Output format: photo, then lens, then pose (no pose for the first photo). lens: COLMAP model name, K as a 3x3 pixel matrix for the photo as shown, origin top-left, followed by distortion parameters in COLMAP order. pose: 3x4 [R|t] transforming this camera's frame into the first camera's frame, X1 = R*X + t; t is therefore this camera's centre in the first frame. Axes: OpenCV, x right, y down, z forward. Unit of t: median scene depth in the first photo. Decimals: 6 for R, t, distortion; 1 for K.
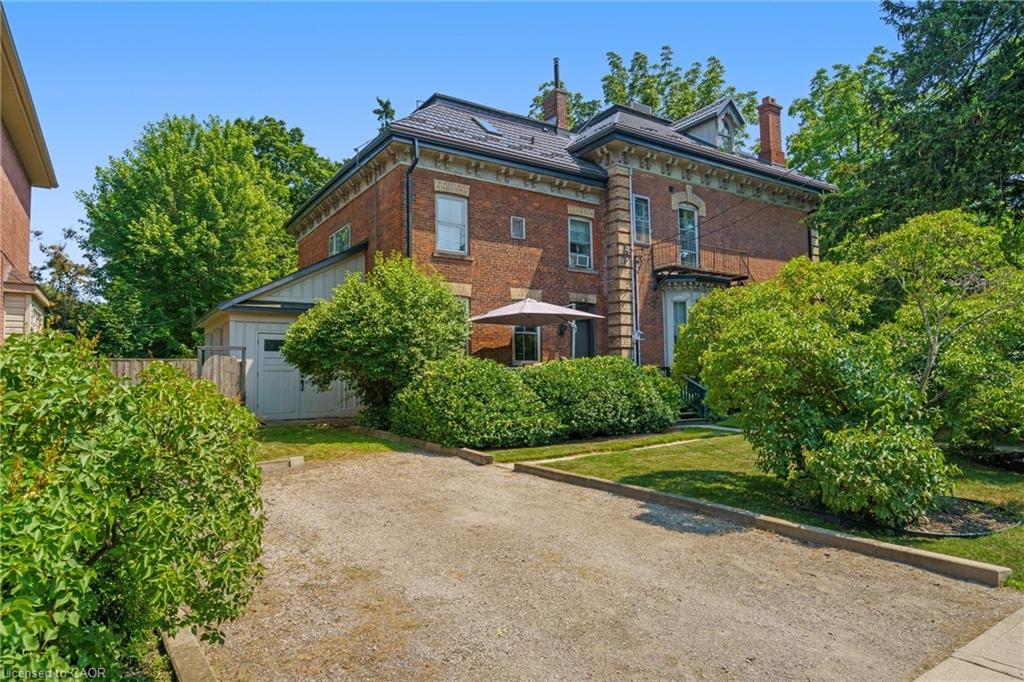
lens RADIAL K [[599.9, 0, 512.0], [0, 599.9, 341.0], [0, 0, 1]] dist [0.000651, 0.000218]
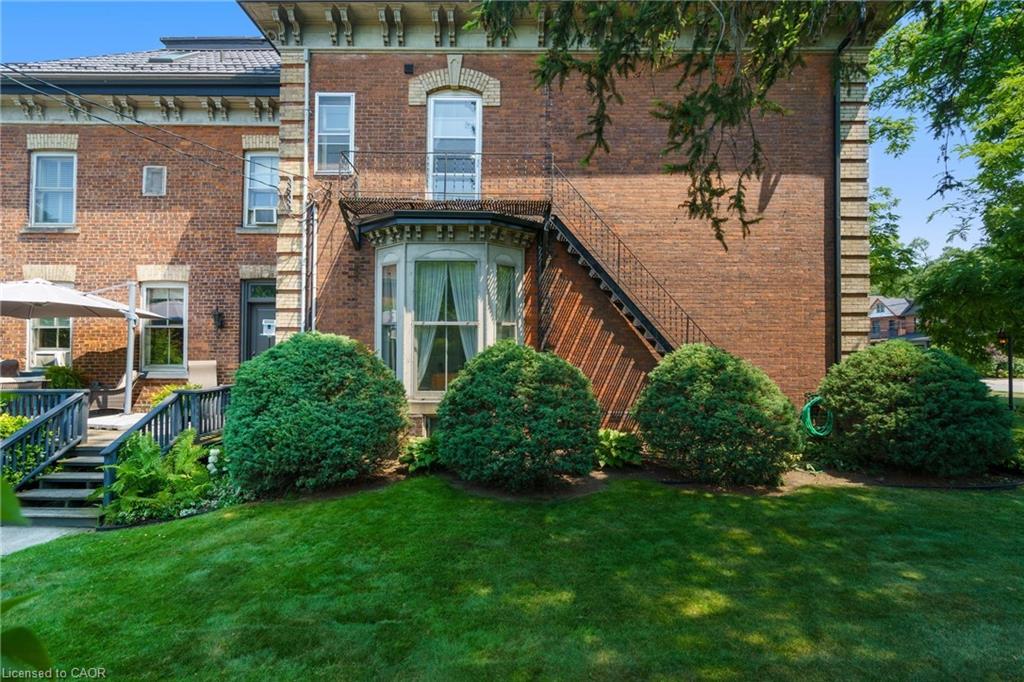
lens RADIAL K [[467.5, 0, 512.0], [0, 467.5, 341.0], [0, 0, 1]] dist [-0.000876, -0.000251]
pose [[0.834986, 0.002244, -0.550266, 0.641695], [0.020956, 0.999137, 0.035875, -0.007562], [0.549872, -0.041486, 0.834218, 0.721927]]
